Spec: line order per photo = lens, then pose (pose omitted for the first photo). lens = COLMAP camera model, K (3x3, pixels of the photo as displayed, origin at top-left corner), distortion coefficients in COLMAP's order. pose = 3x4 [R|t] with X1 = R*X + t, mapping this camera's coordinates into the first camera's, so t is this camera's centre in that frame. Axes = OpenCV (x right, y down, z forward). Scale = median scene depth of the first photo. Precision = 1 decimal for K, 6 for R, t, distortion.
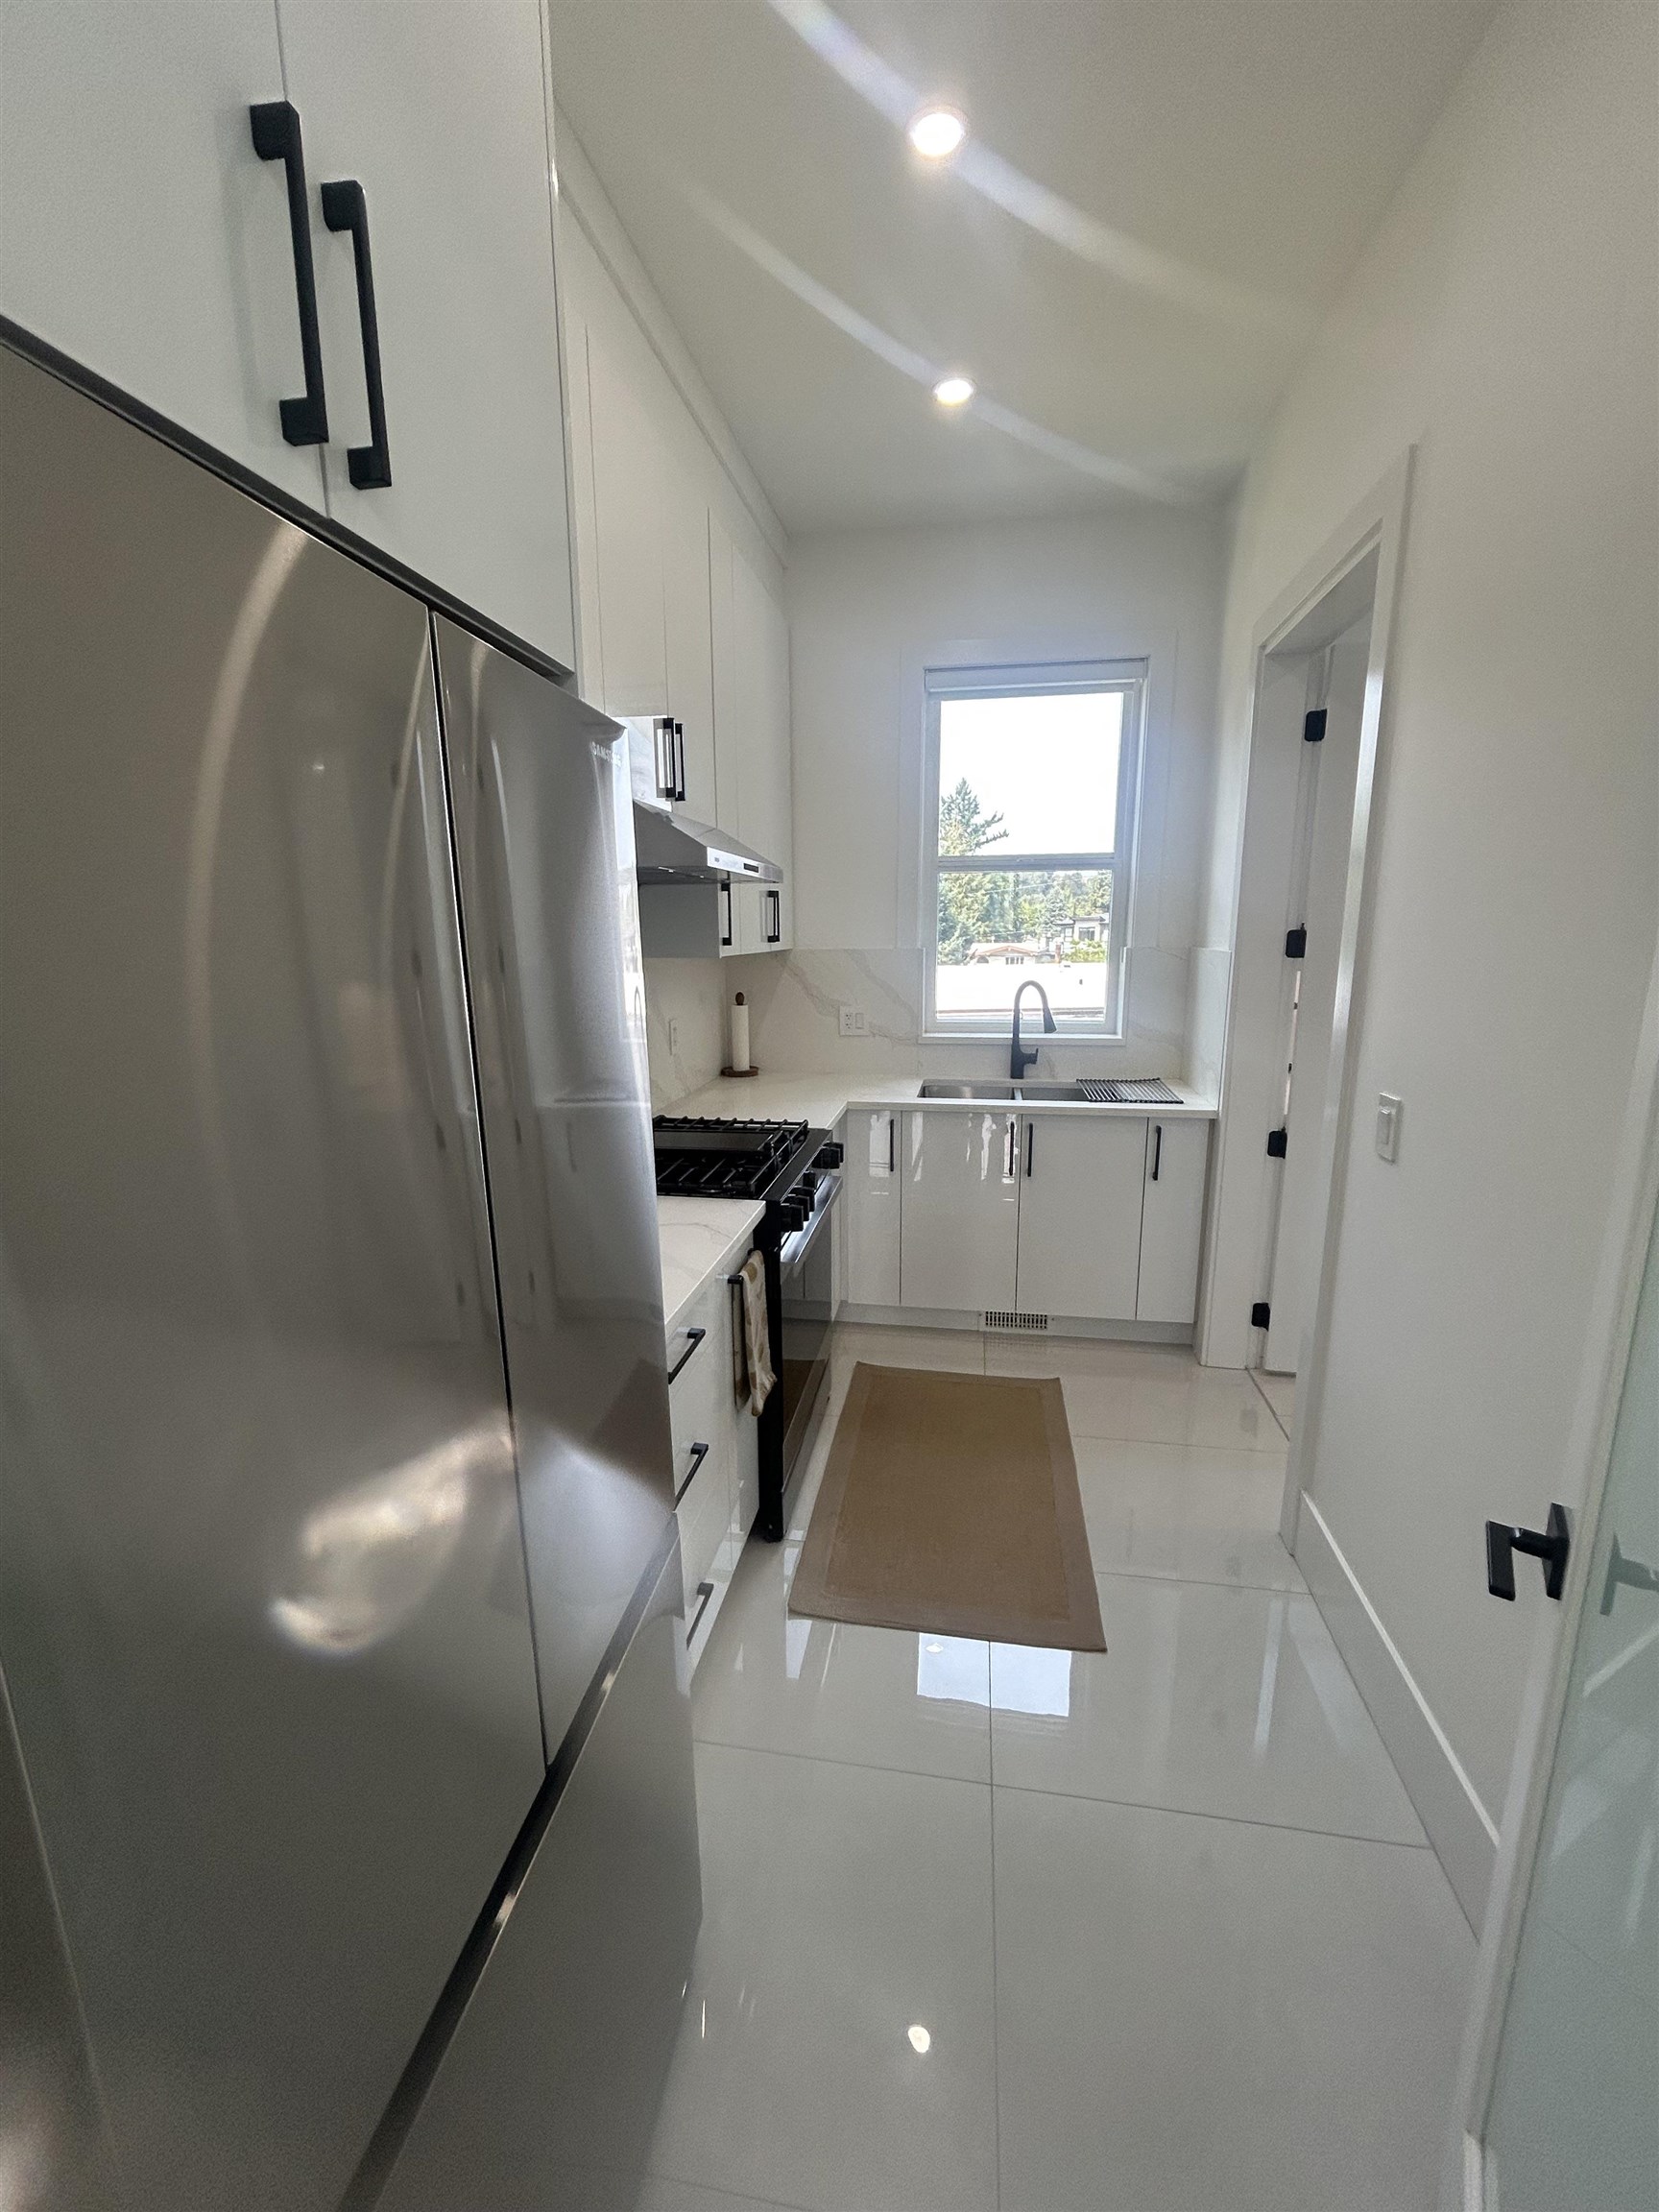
lens RADIAL K [[899.4, 0, 829.5], [0, 899.4, 1106.0], [0, 0, 1]] dist [0.000606, 0.000095]
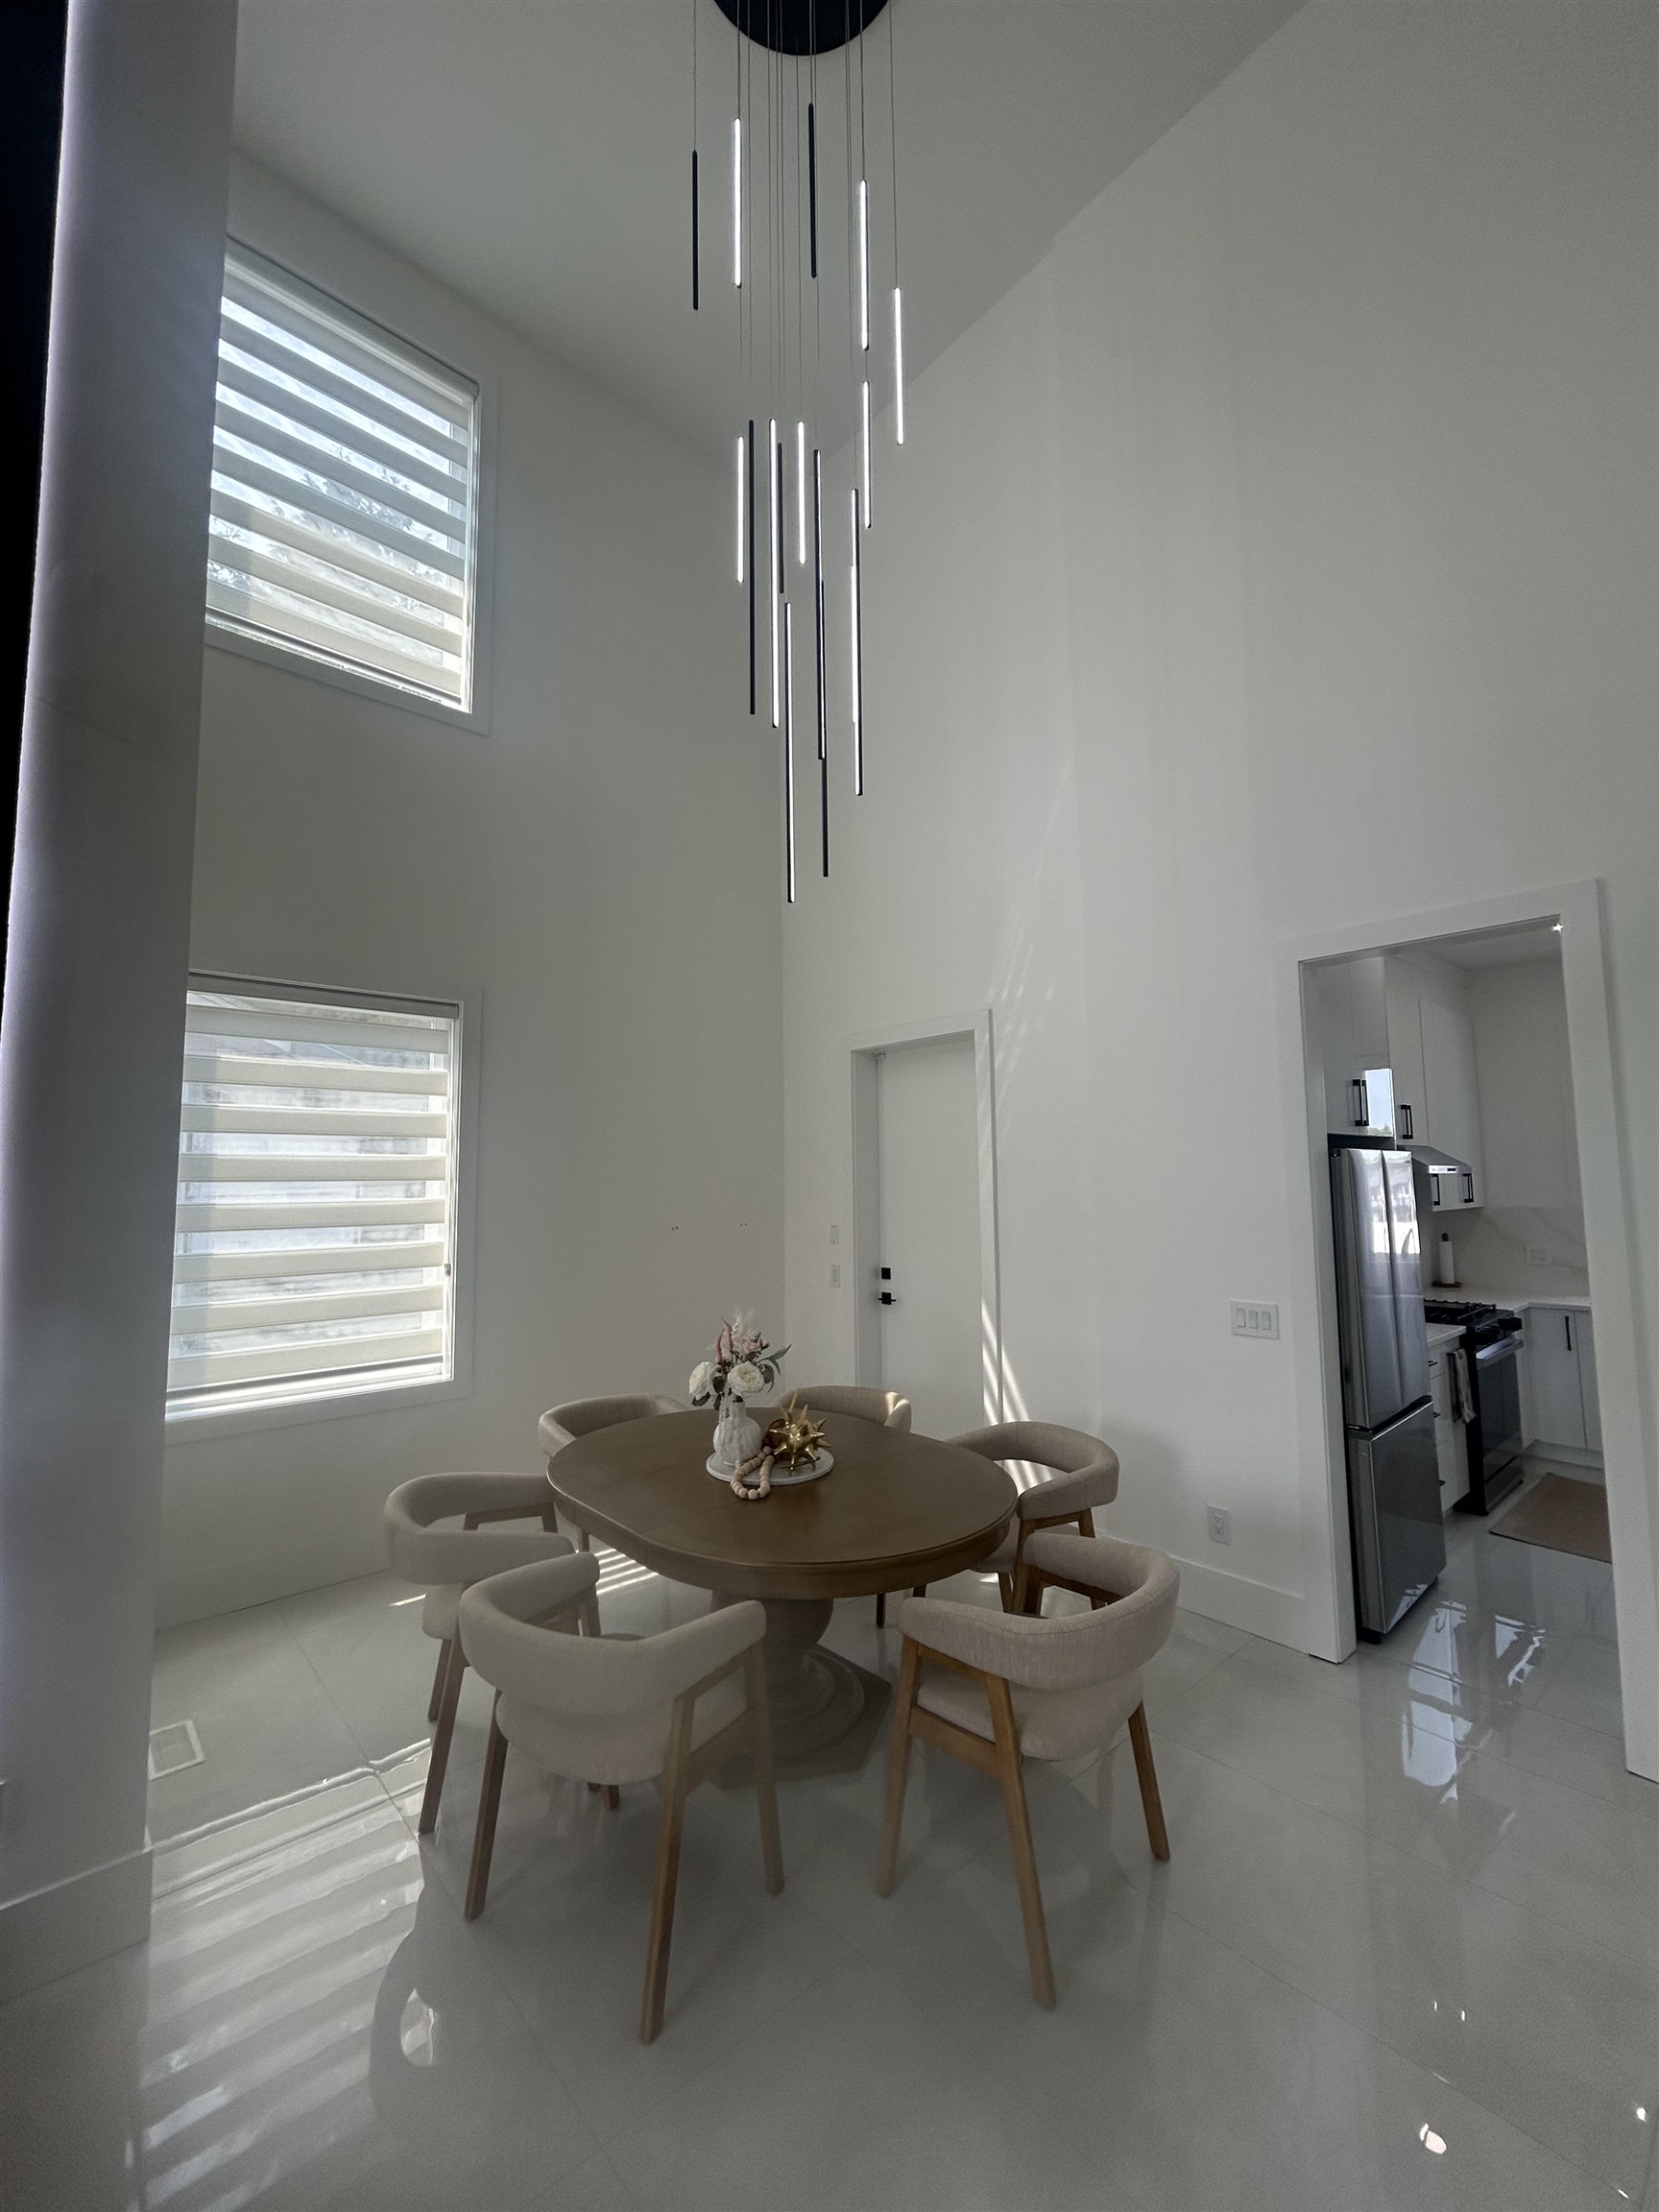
lens RADIAL K [[899.4, 0, 829.5], [0, 899.4, 1106.0], [0, 0, 1]] dist [0.000606, 0.000095]
pose [[0.772489, -0.059342, -0.632249, 0.103512], [-0.115282, 0.965976, -0.231519, 0.196615], [0.624476, 0.251733, 0.739365, -1.196512]]
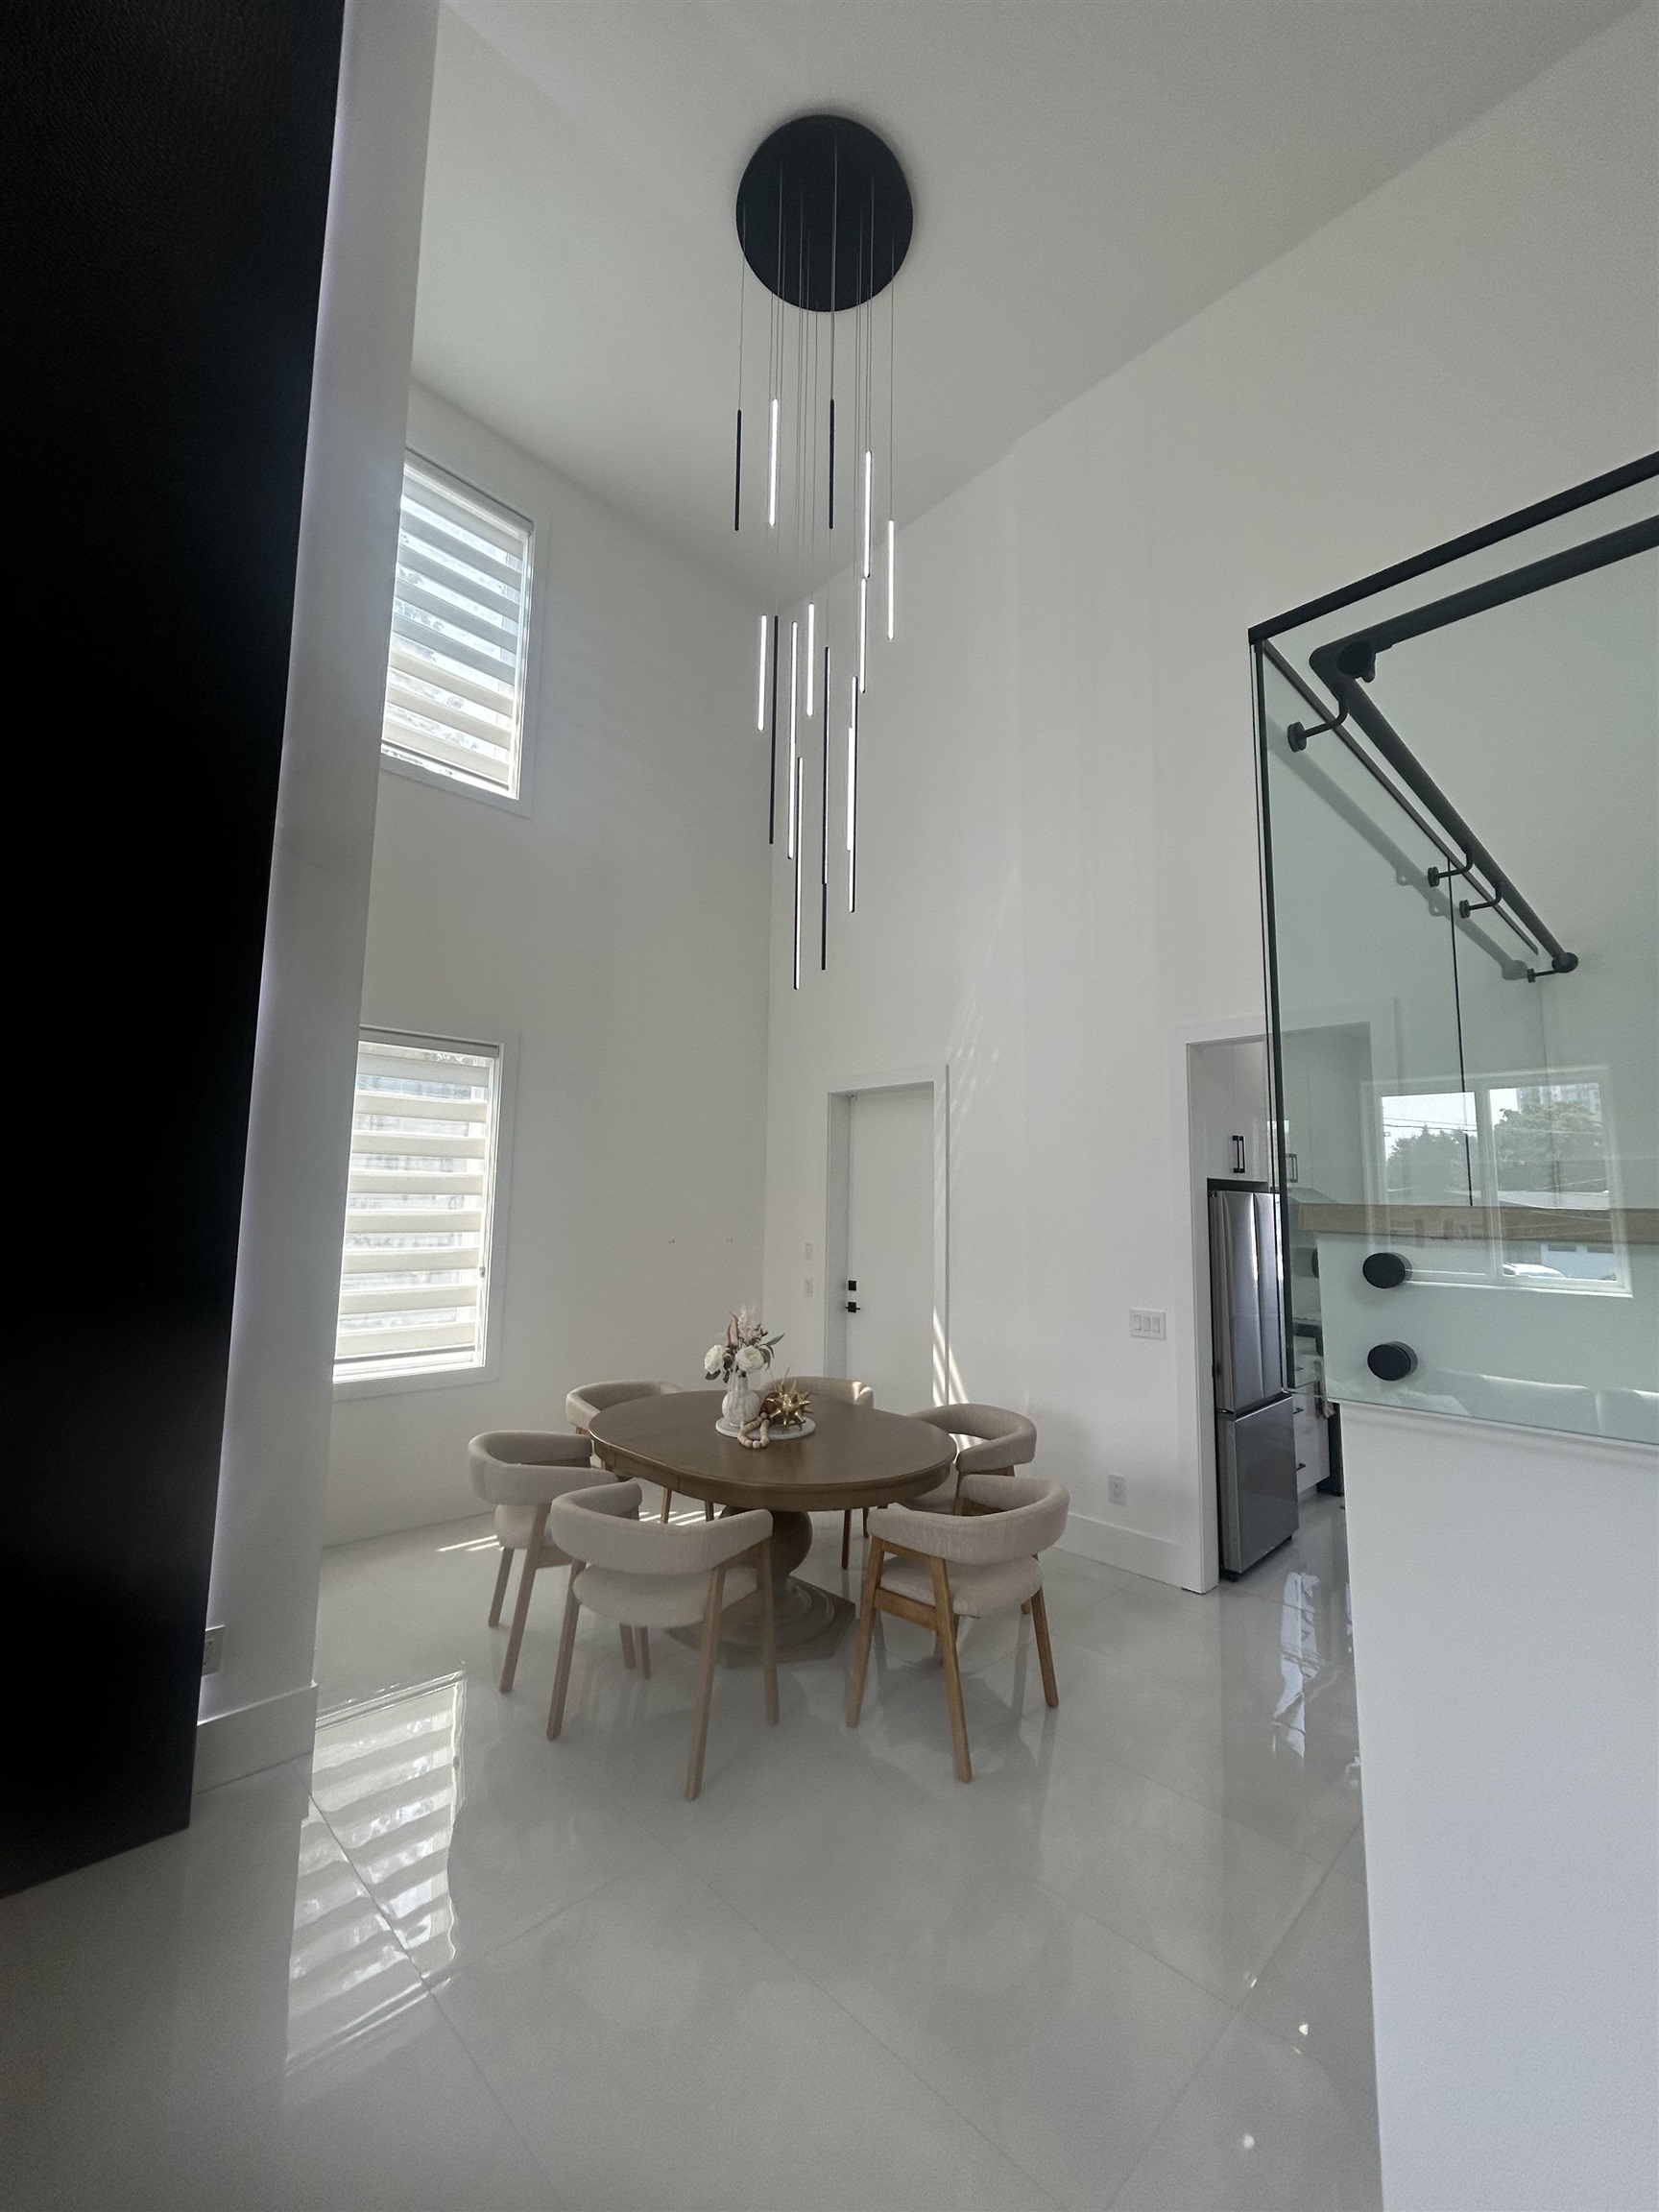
lens RADIAL K [[899.4, 0, 829.5], [0, 899.4, 1106.0], [0, 0, 1]] dist [0.000606, 0.000095]
pose [[0.803468, -0.049442, -0.593292, 0.246280], [-0.134161, 0.955876, -0.261345, 0.242981], [0.580035, 0.289579, 0.761383, -1.444649]]
